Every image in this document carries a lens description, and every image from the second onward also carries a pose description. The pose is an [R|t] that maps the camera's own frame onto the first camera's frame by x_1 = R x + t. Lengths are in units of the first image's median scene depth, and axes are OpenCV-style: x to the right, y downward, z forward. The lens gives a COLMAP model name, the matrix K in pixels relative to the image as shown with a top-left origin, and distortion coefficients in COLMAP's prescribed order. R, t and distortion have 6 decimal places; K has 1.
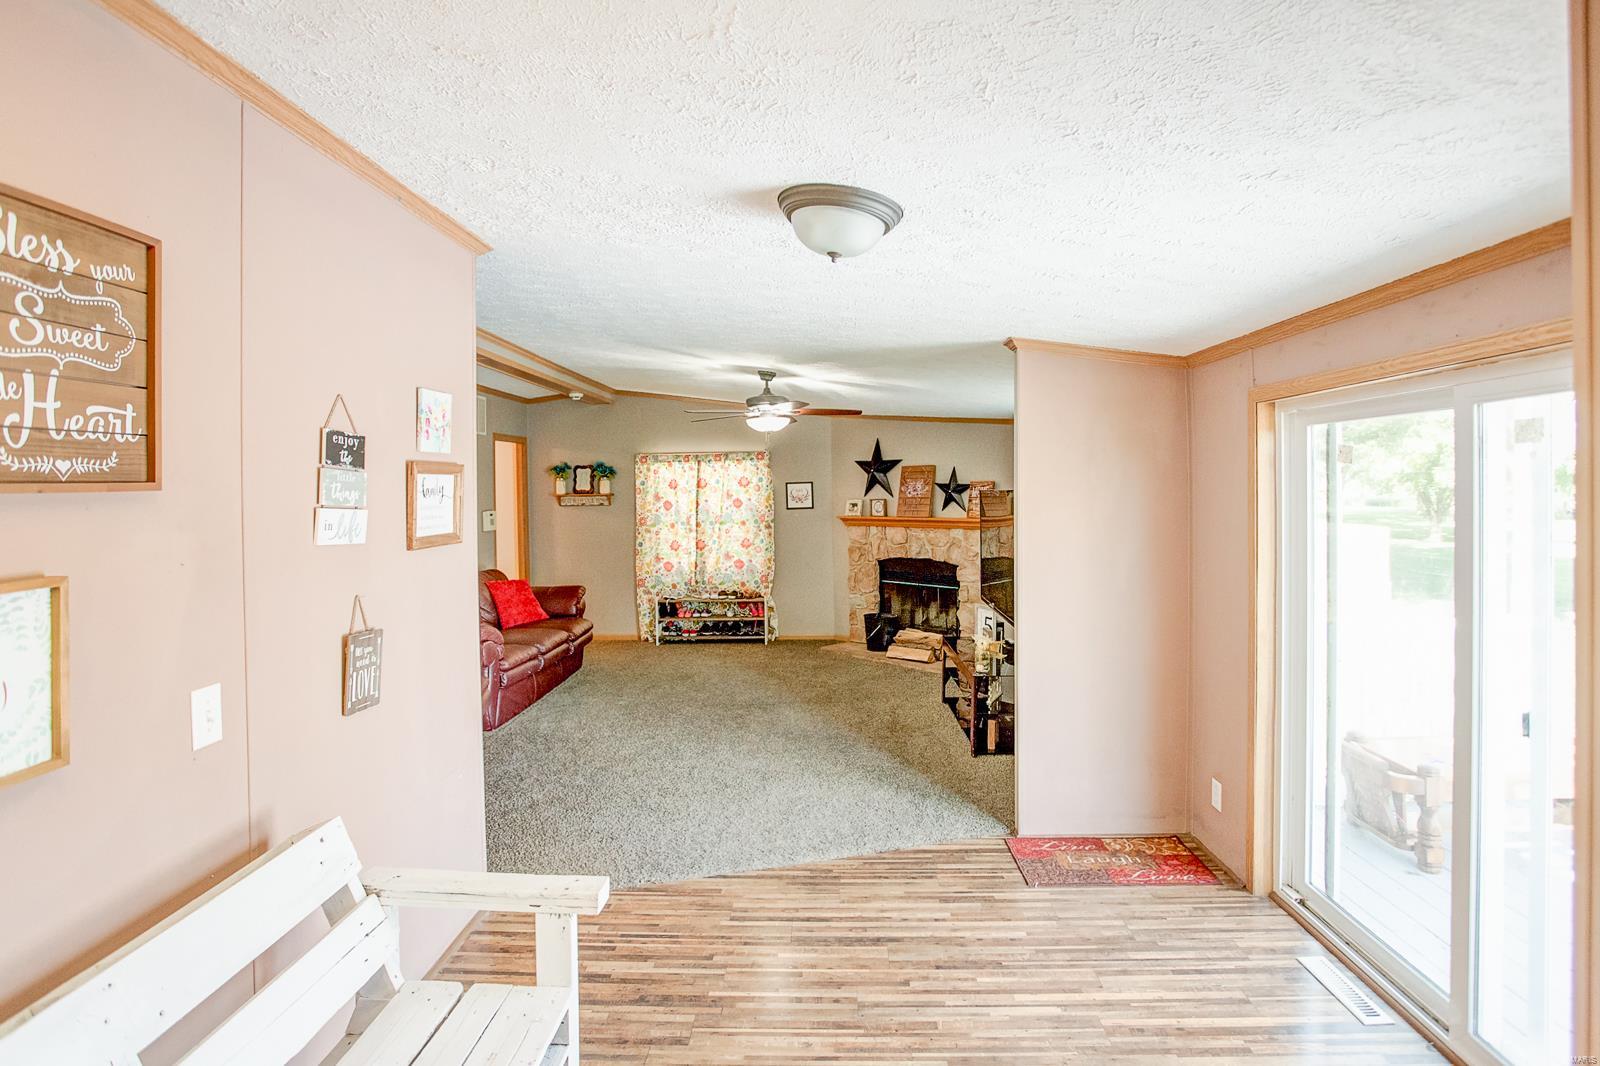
lens RADIAL K [[816.9, 0, 804.5], [0, 816.9, 514.1], [0, 0, 1]] dist [-0.057680, 0.028837]
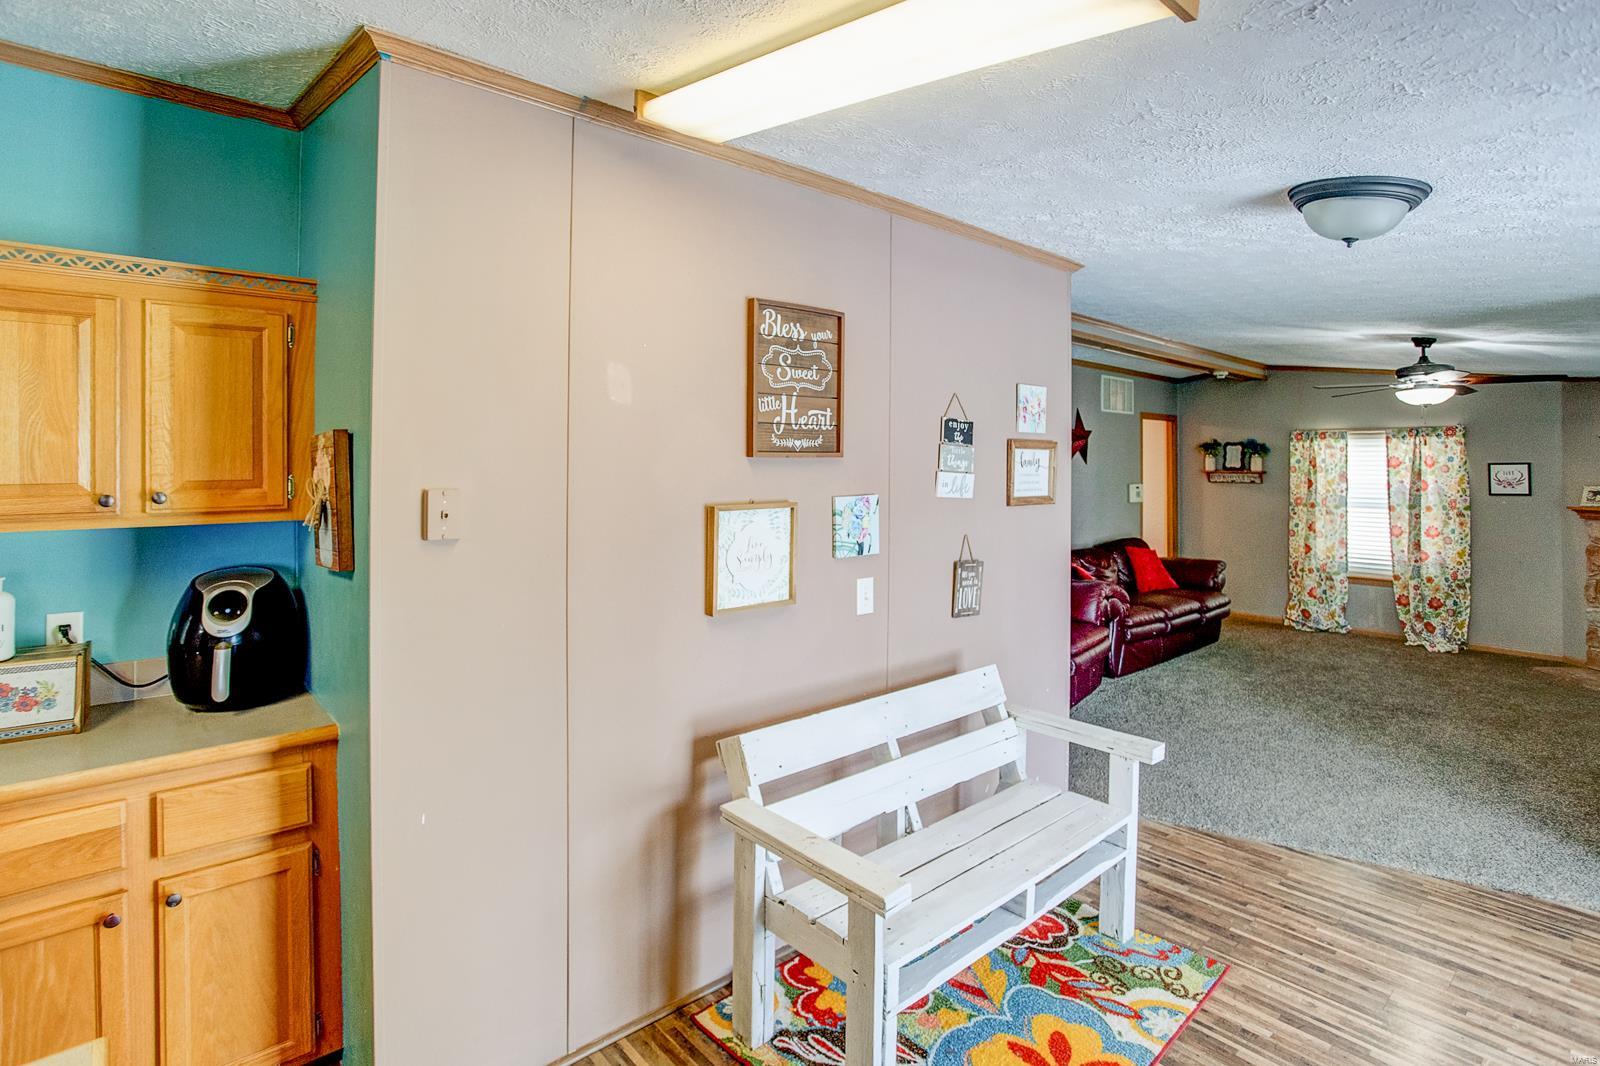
lens RADIAL K [[797.1, 0, 829.5], [0, 797.1, 523.4], [0, 0, 1]] dist [-0.056490, 0.022930]
pose [[0.703175, 0.067157, -0.707838, 0.197610], [-0.037330, 0.997643, 0.057569, 0.007081], [0.710036, -0.014058, 0.704025, -0.116234]]
